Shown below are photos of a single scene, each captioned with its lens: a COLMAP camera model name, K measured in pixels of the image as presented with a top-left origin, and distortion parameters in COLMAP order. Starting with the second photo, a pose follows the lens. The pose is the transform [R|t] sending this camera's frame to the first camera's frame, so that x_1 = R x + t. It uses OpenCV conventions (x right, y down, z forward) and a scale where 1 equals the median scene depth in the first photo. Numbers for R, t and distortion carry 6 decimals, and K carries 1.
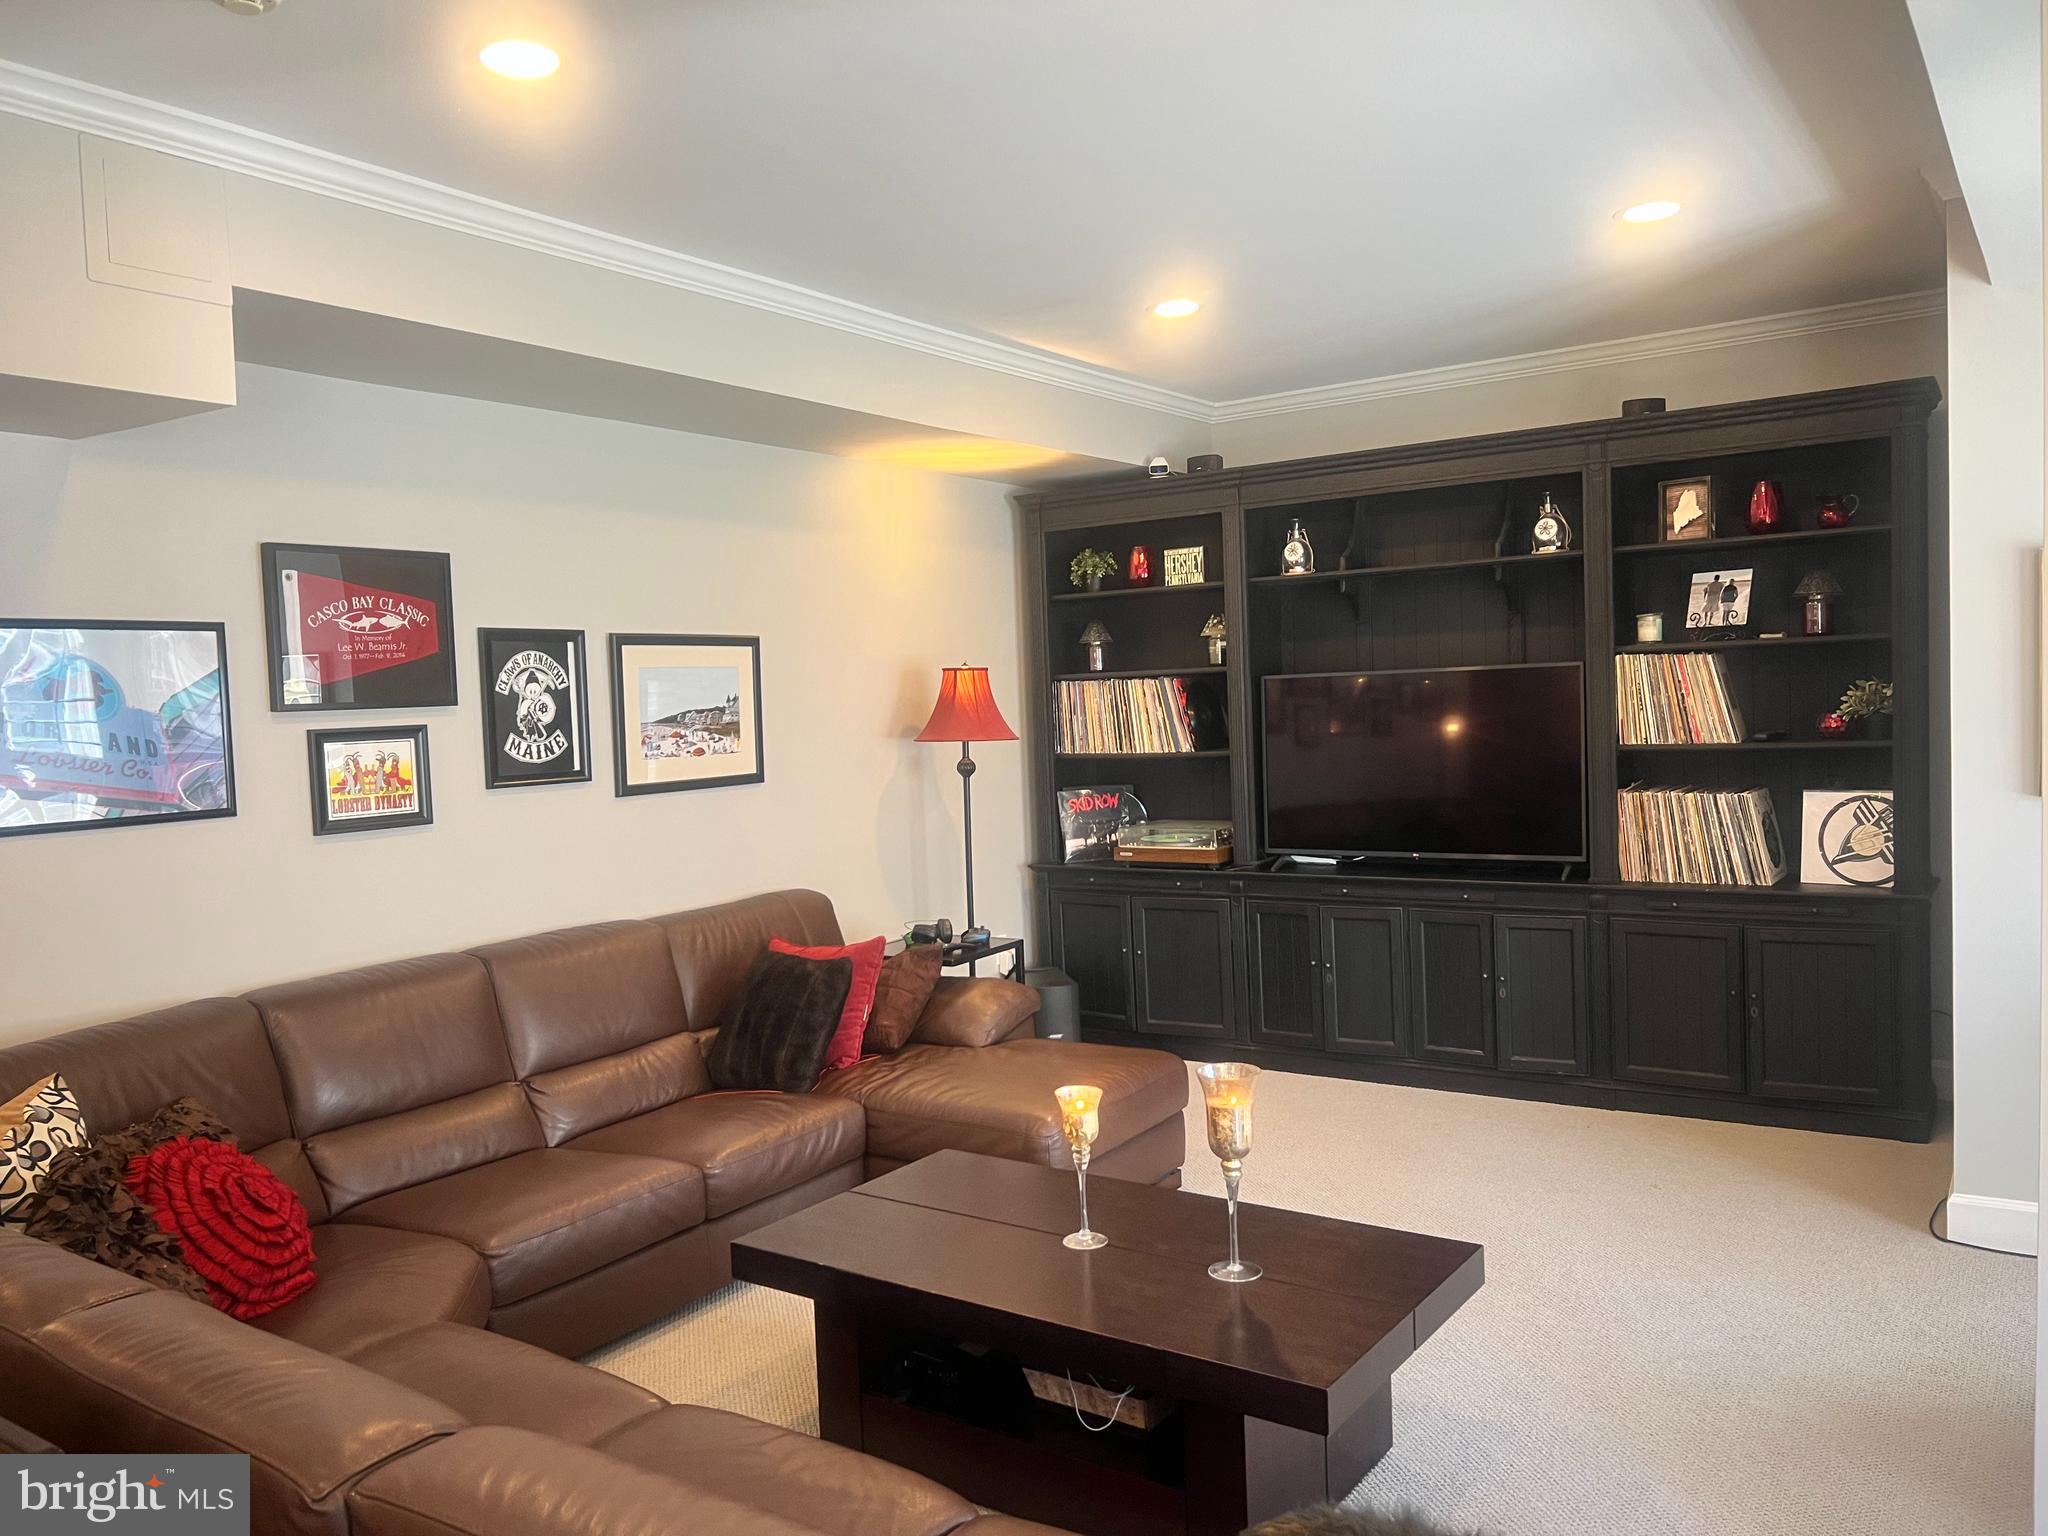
lens RADIAL K [[1549.2, 0, 1021.0], [0, 1549.2, 766.9], [0, 0, 1]] dist [0.041969, -0.000734]
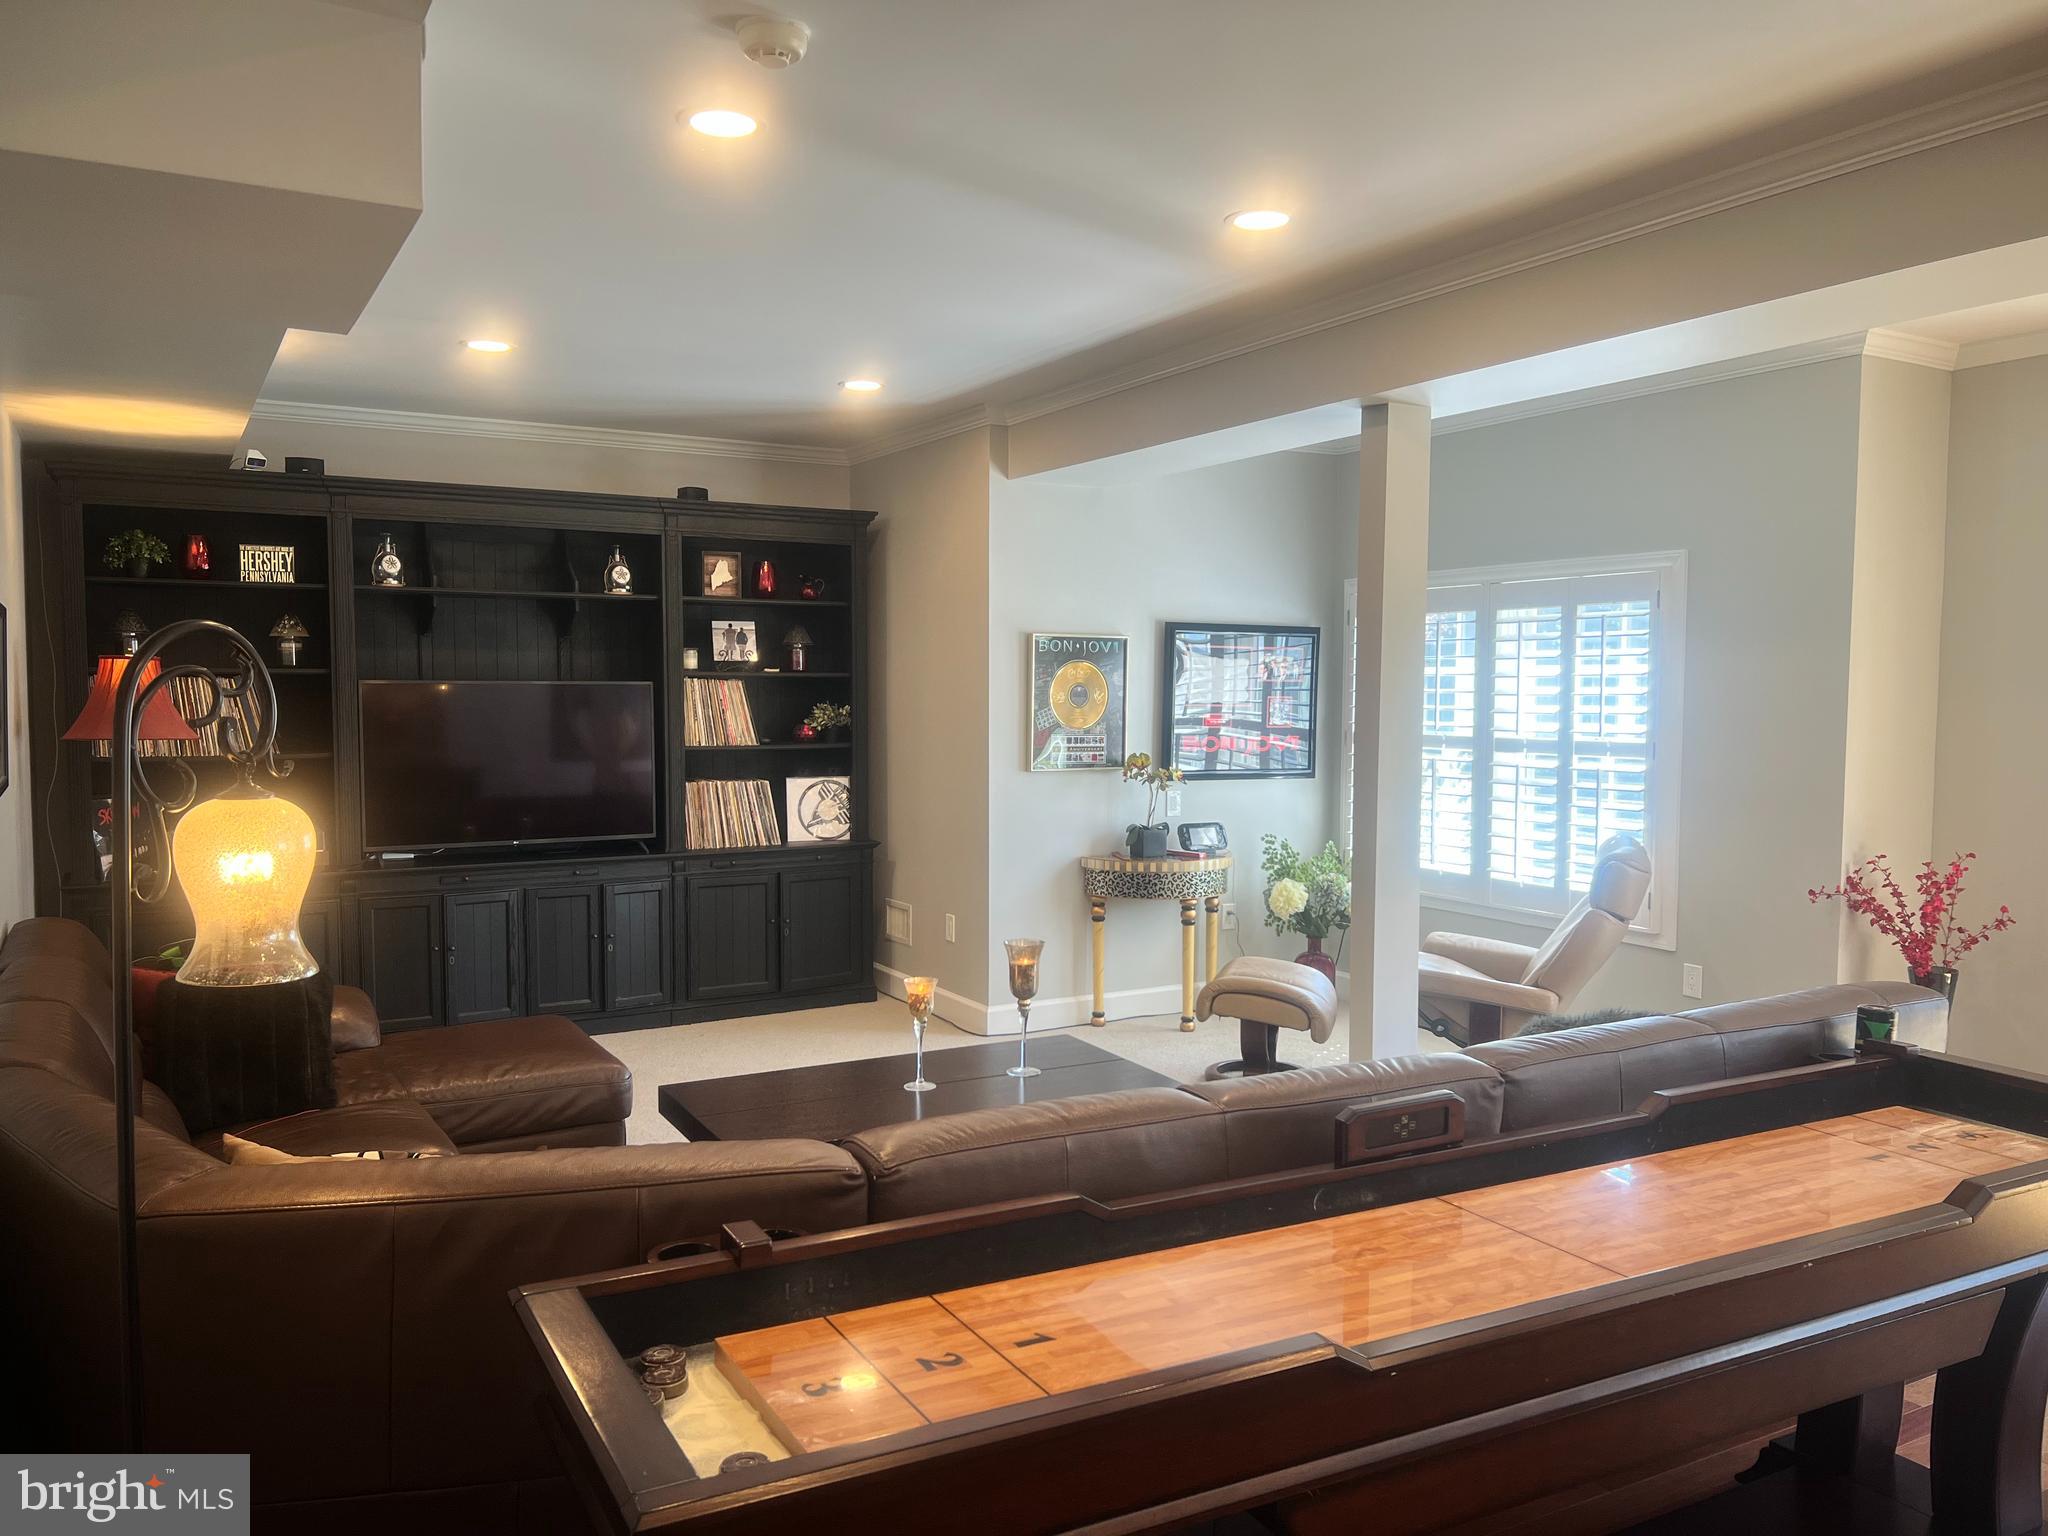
lens RADIAL K [[1549.2, 0, 1021.0], [0, 1549.2, 770.8], [0, 0, 1]] dist [0.041969, -0.000734]
pose [[0.446248, -0.010305, 0.894850, -0.672512], [0.018664, 0.999823, 0.002206, 0.009029], [-0.894715, 0.015717, 0.446362, 0.161977]]
